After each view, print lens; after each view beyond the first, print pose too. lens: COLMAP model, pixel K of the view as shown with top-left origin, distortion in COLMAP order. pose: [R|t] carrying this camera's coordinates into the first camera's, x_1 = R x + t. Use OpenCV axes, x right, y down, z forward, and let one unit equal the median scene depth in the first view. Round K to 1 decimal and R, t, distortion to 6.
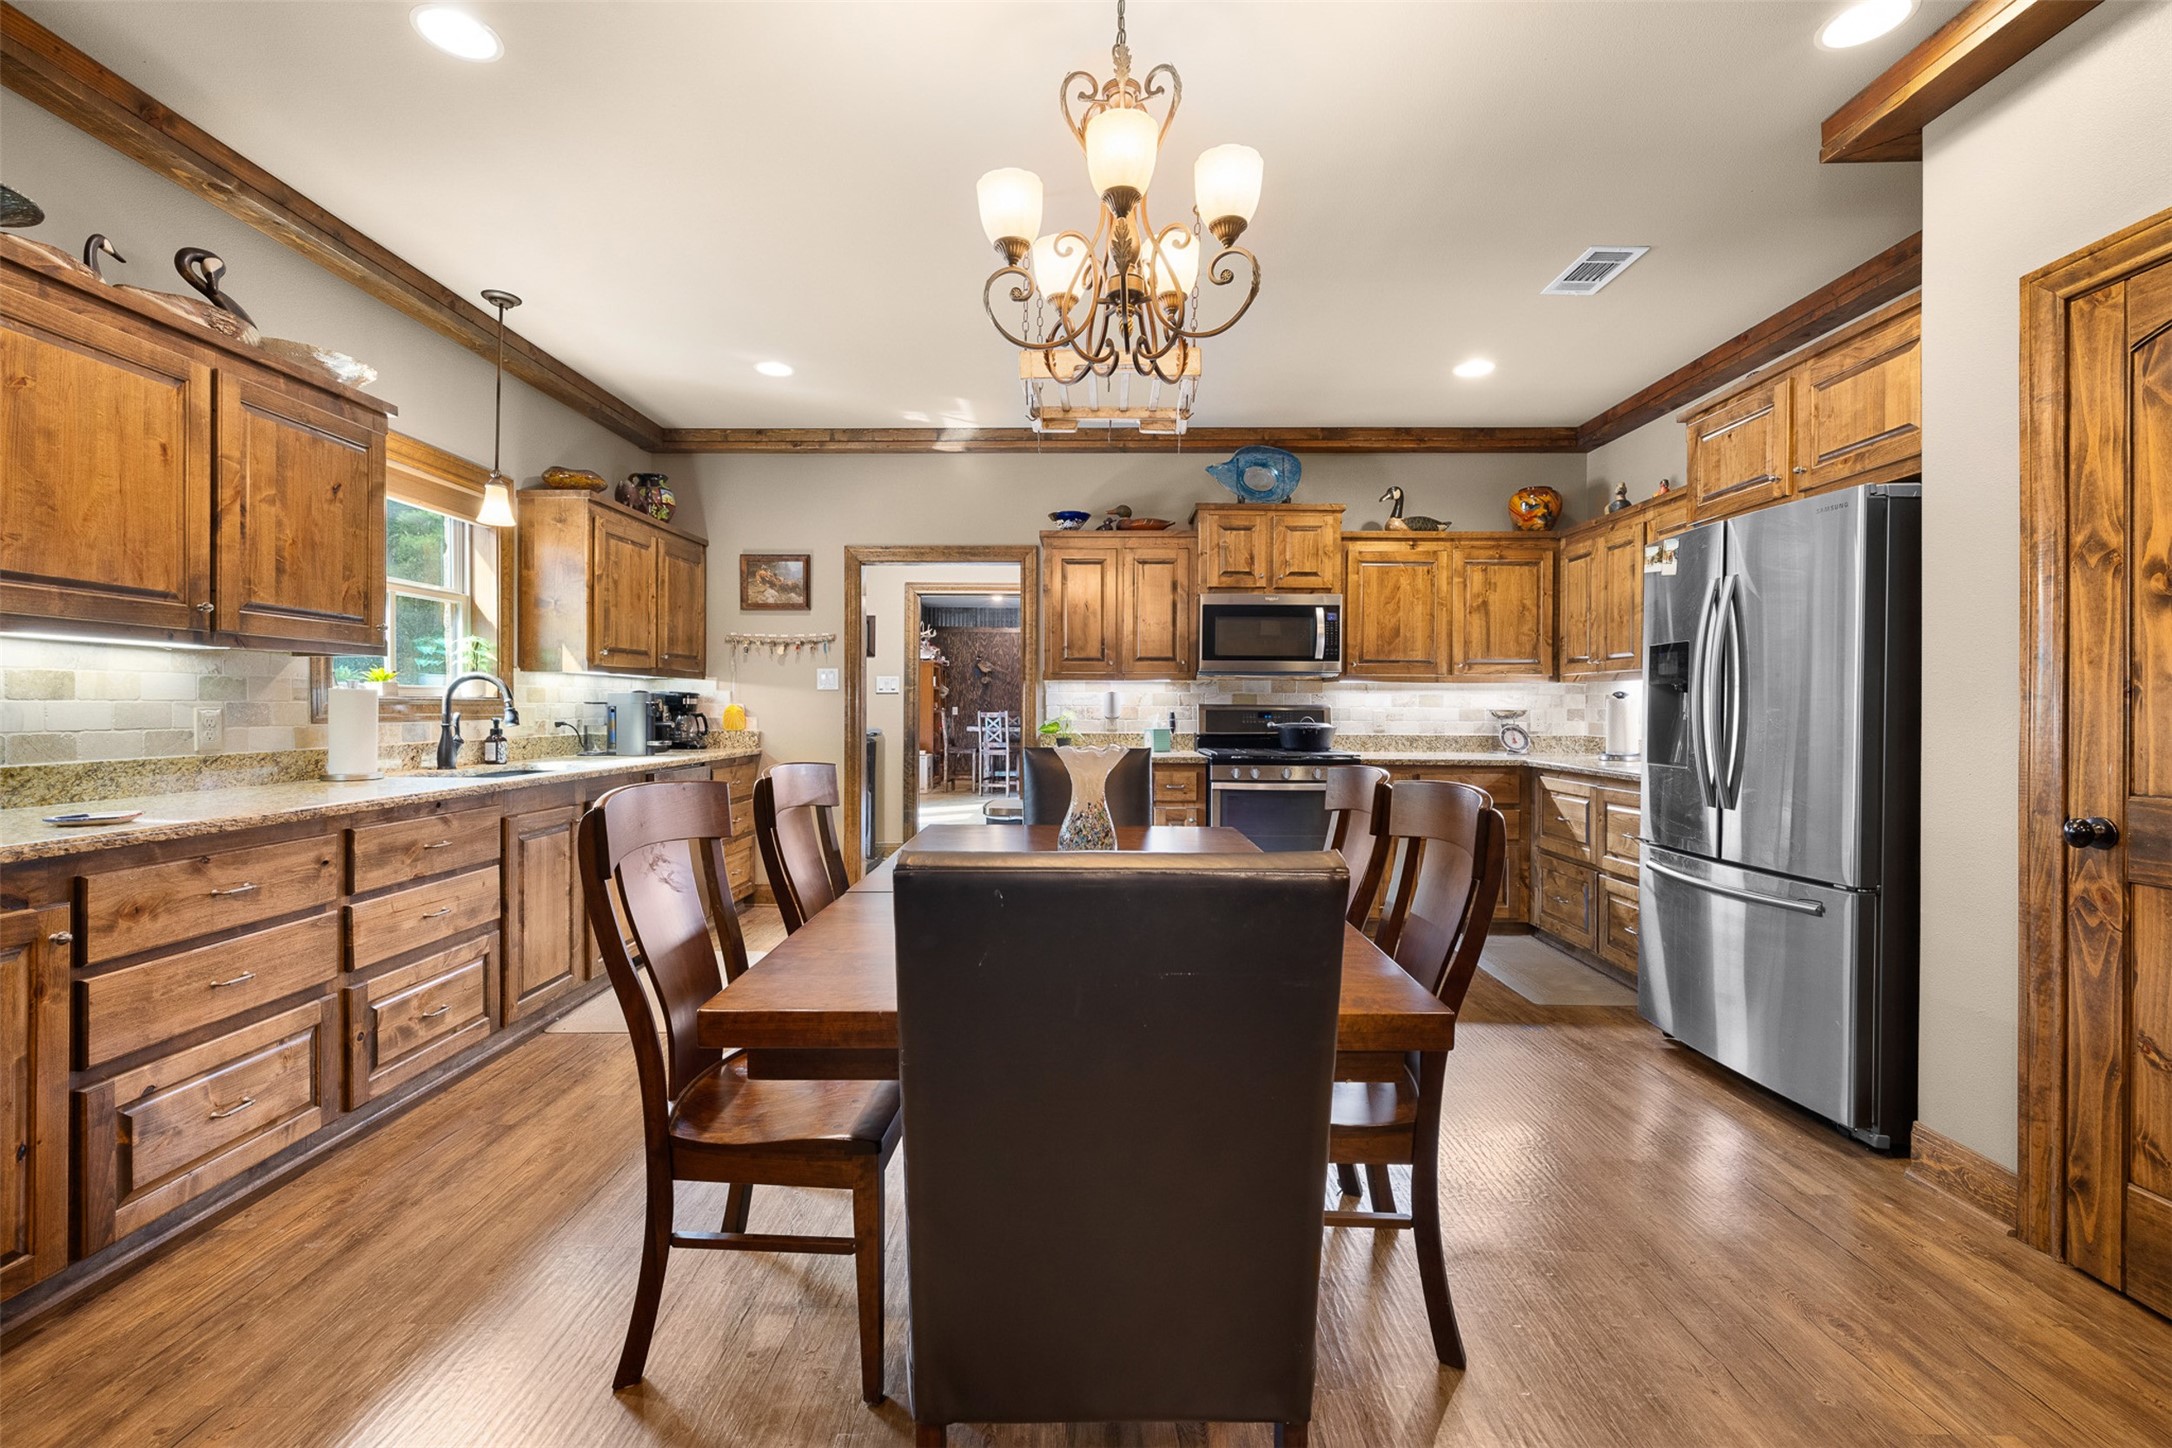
lens RADIAL K [[918.0, 0, 1086.4], [0, 918.0, 710.7], [0, 0, 1]] dist [-0.002900, -0.000130]
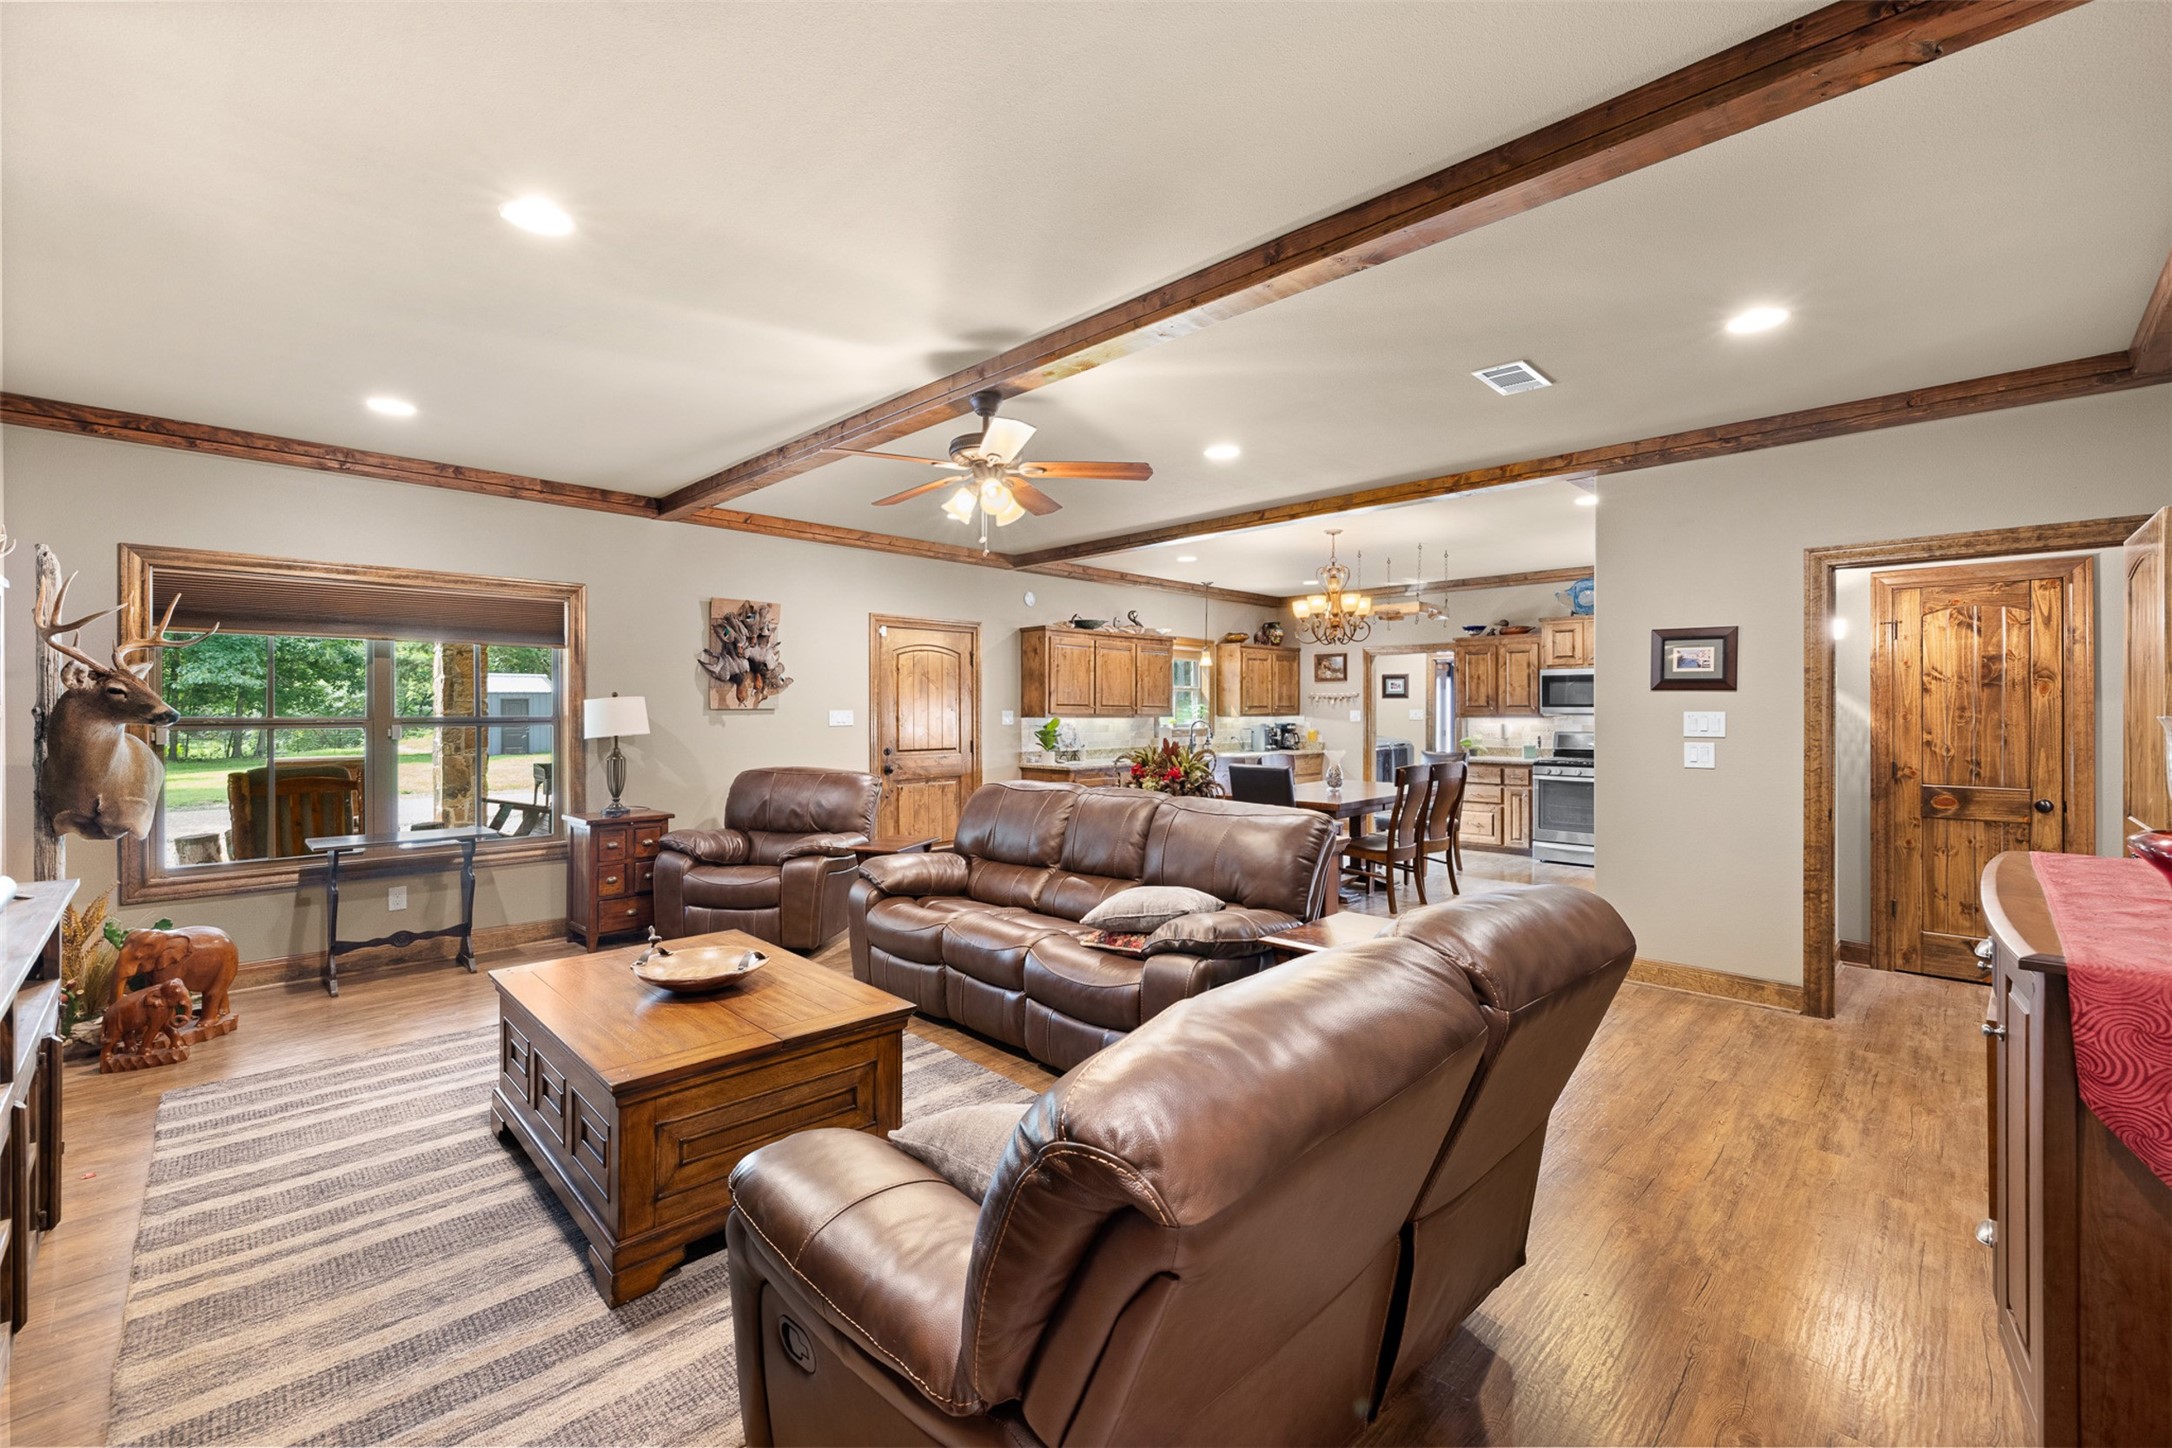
lens RADIAL K [[918.0, 0, 1078.1], [0, 918.0, 715.6], [0, 0, 1]] dist [-0.002900, -0.000130]
pose [[0.719767, -0.000397, -0.694216, 0.747051], [0.000322, 1.000000, -0.000237, -0.040241], [0.694216, -0.000053, 0.719767, -0.940427]]
